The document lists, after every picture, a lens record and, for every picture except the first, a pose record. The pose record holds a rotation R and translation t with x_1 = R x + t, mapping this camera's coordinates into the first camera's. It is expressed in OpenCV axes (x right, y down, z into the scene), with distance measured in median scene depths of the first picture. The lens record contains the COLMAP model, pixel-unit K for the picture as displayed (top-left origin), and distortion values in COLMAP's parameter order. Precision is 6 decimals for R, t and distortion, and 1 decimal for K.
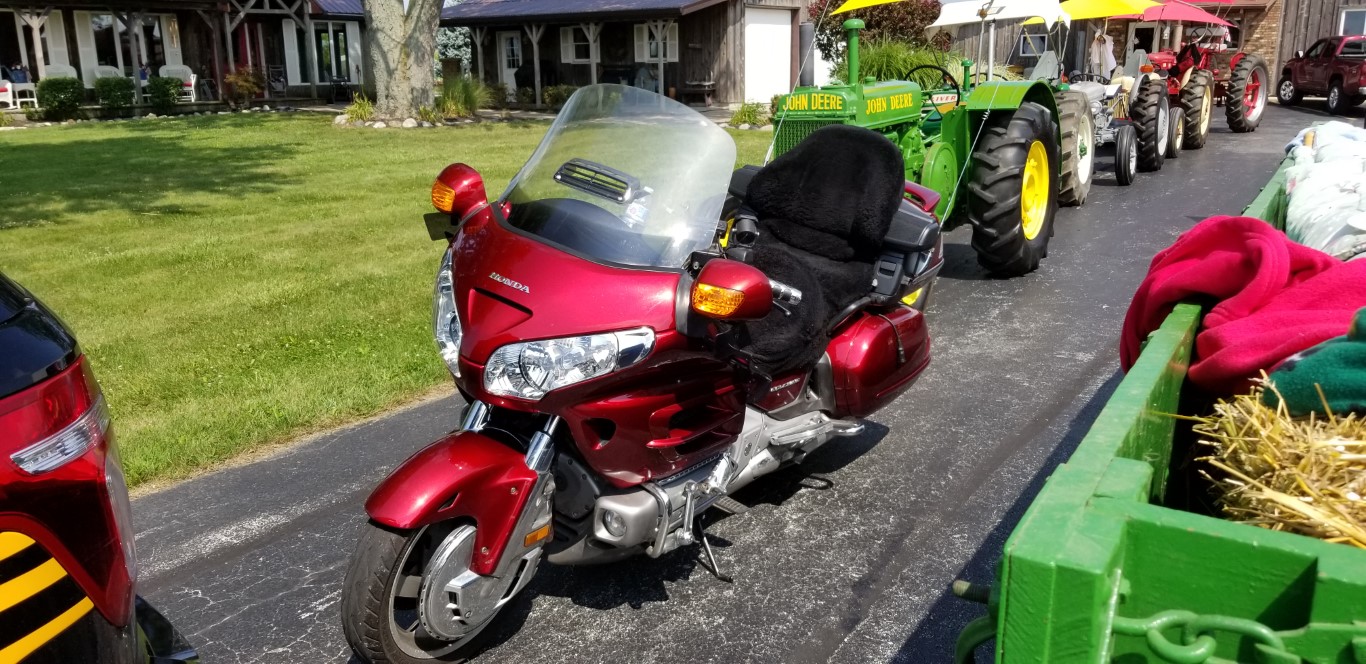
lens RADIAL K [[1067.6, 0, 689.7], [0, 1067.6, 336.1], [0, 0, 1]] dist [0.056212, -0.087726]
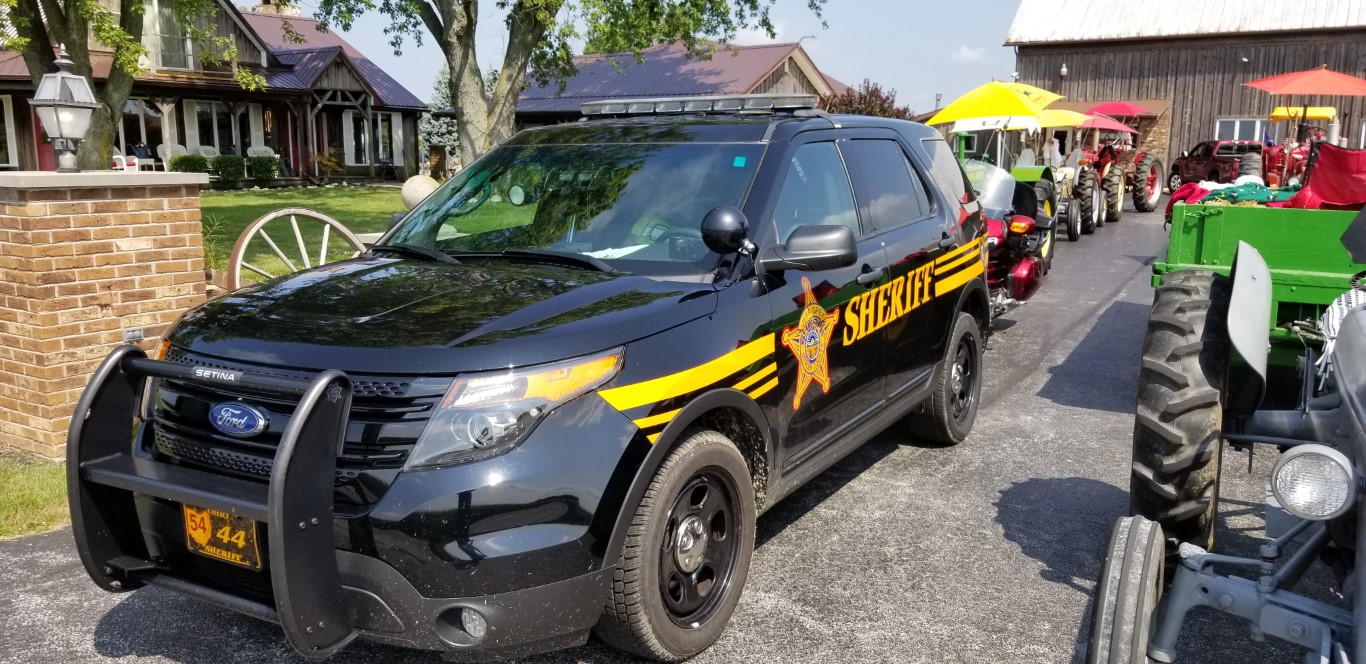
lens RADIAL K [[1068.7, 0, 681.3], [0, 1068.7, 345.5], [0, 0, 1]] dist [0.061640, -0.101133]
pose [[0.997155, 0.004214, 0.075263, -0.135476], [0.001200, 0.997423, -0.071742, 0.060442], [-0.075372, 0.071628, 0.994580, -0.228861]]
